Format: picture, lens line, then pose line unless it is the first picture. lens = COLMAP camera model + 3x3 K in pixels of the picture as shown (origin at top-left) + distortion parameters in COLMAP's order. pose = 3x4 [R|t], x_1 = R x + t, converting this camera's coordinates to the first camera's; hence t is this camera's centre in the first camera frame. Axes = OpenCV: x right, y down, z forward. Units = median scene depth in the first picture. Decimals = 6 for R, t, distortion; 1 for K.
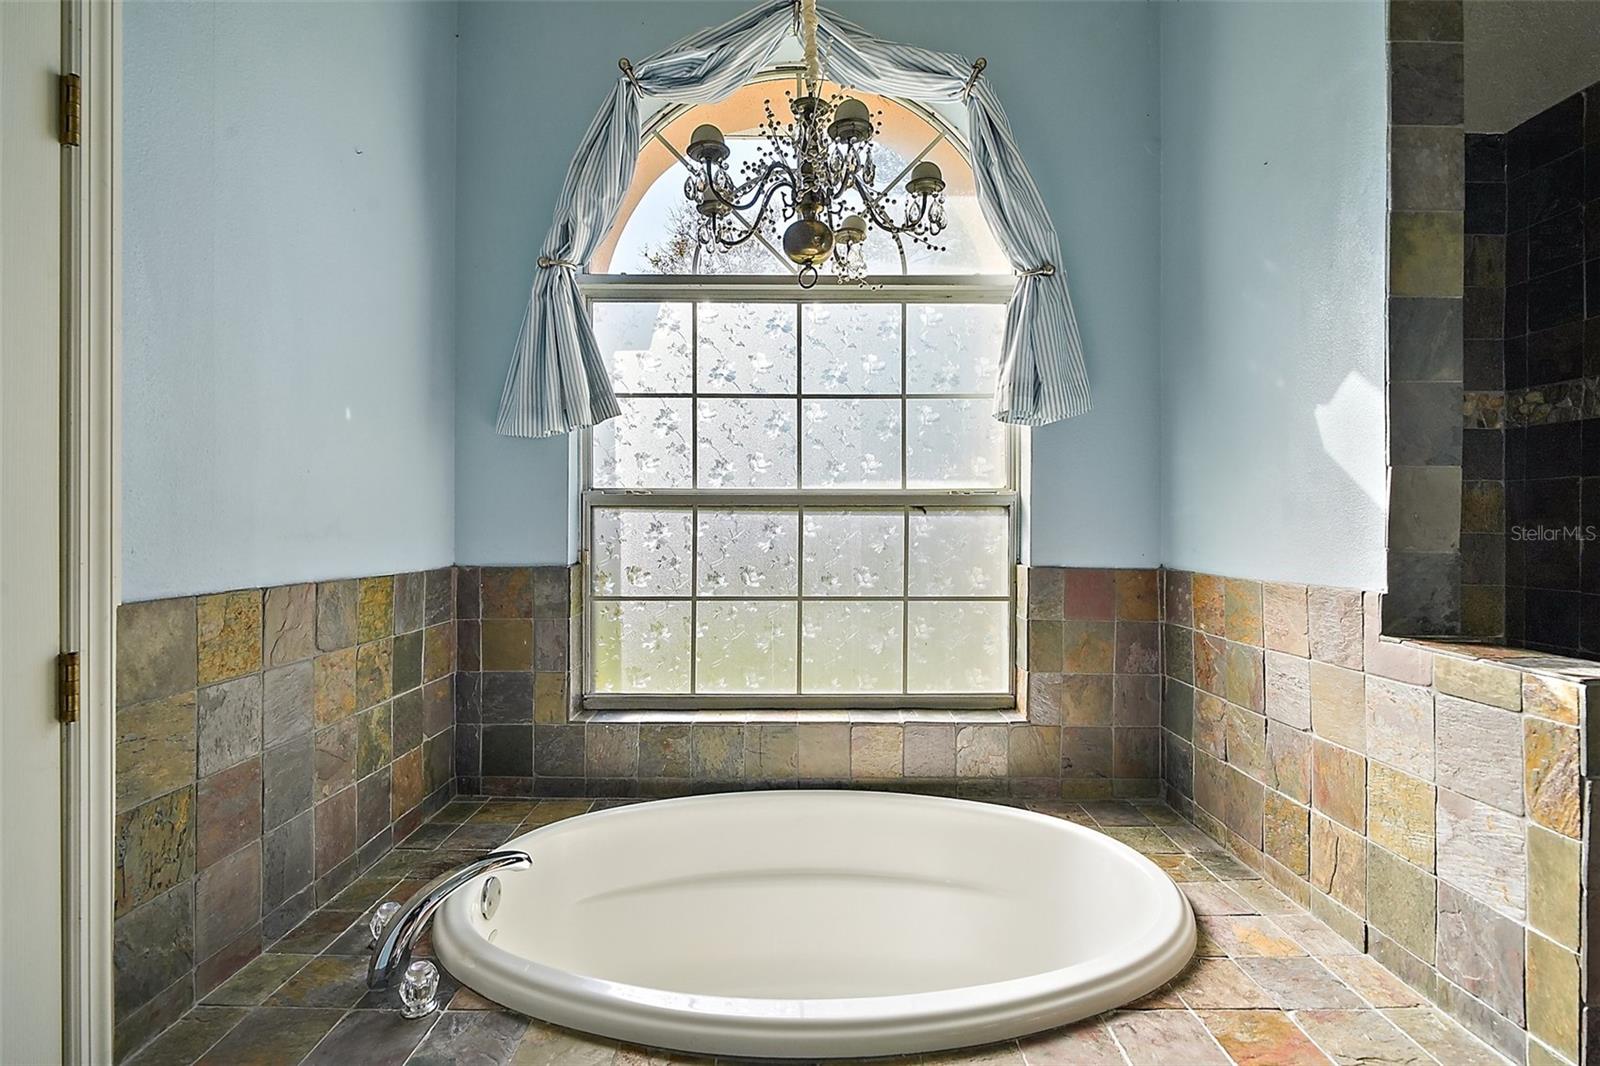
lens RADIAL K [[764.4, 0, 798.0], [0, 764.4, 526.0], [0, 0, 1]] dist [-0.000244, -0.002419]
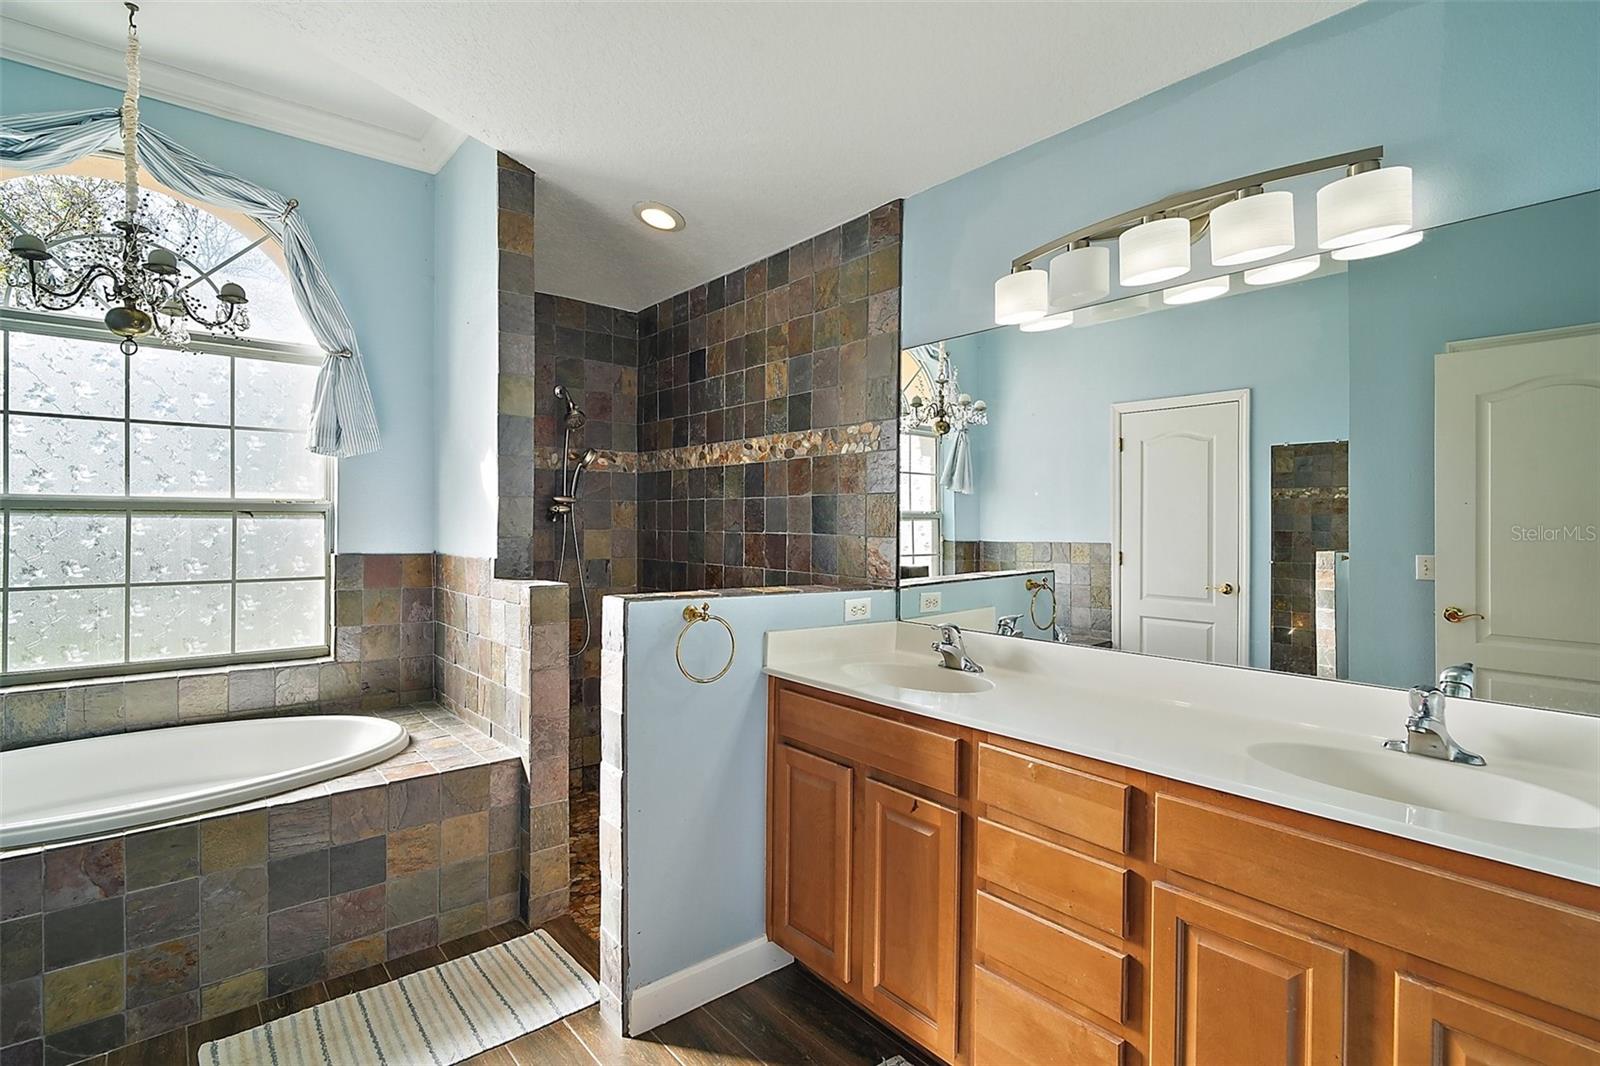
lens RADIAL K [[764.4, 0, 798.0], [0, 764.4, 526.0], [0, 0, 1]] dist [-0.000244, -0.002419]
pose [[0.766802, -0.000588, 0.641883, 0.041648], [0.002222, 0.999996, -0.001738, 0.003969], [-0.641880, 0.002759, 0.766800, -0.639134]]
